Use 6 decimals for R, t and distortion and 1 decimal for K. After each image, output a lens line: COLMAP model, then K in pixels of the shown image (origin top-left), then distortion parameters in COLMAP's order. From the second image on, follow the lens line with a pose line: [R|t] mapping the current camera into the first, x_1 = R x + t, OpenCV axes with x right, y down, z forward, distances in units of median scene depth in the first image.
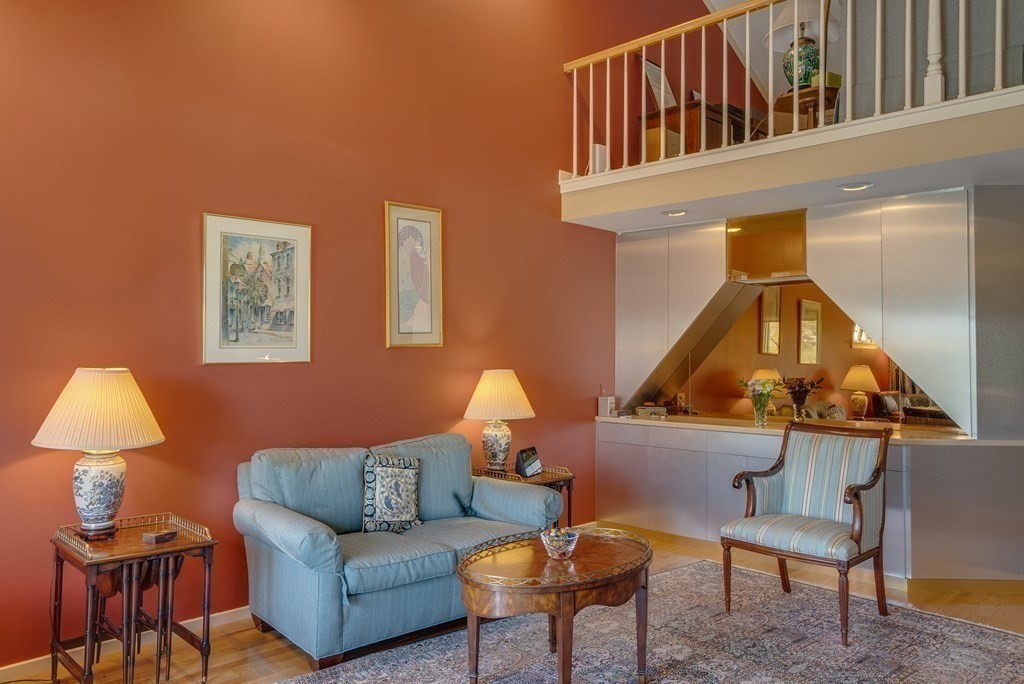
lens RADIAL K [[759.5, 0, 516.2], [0, 759.5, 341.8], [0, 0, 1]] dist [0.001562, 0.004163]
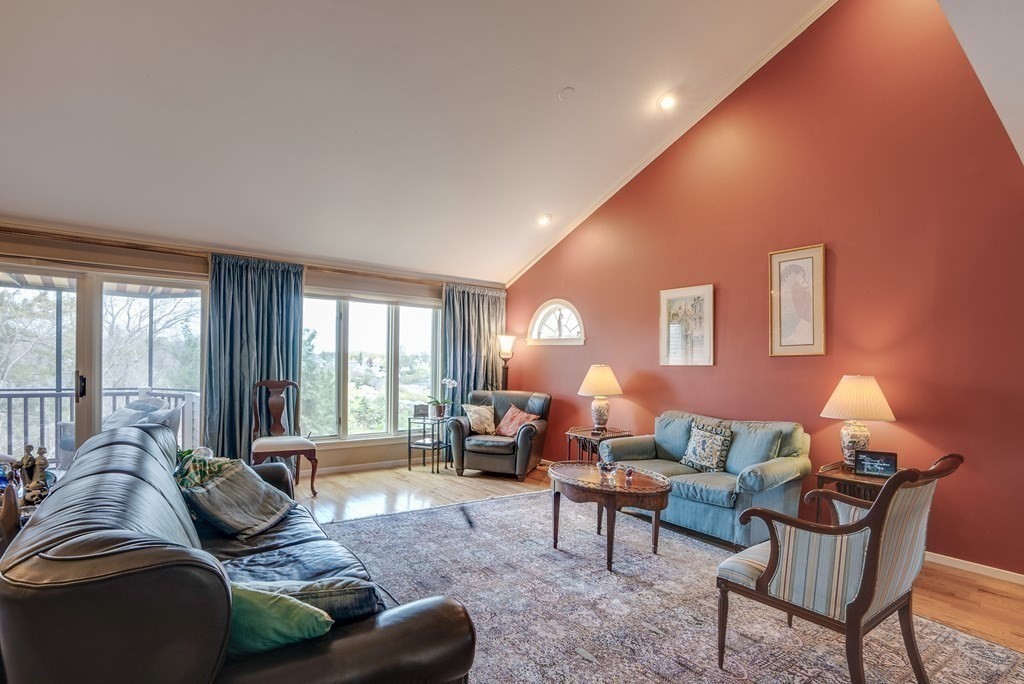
lens RADIAL K [[508.0, 0, 502.6], [0, 508.0, 365.0], [0, 0, 1]] dist [-0.047395, 0.009388]
pose [[-0.112053, -0.002051, -0.993700, 1.132605], [-0.004832, 0.999987, -0.001520, 0.038223], [0.993690, 0.004631, -0.112061, 0.853077]]
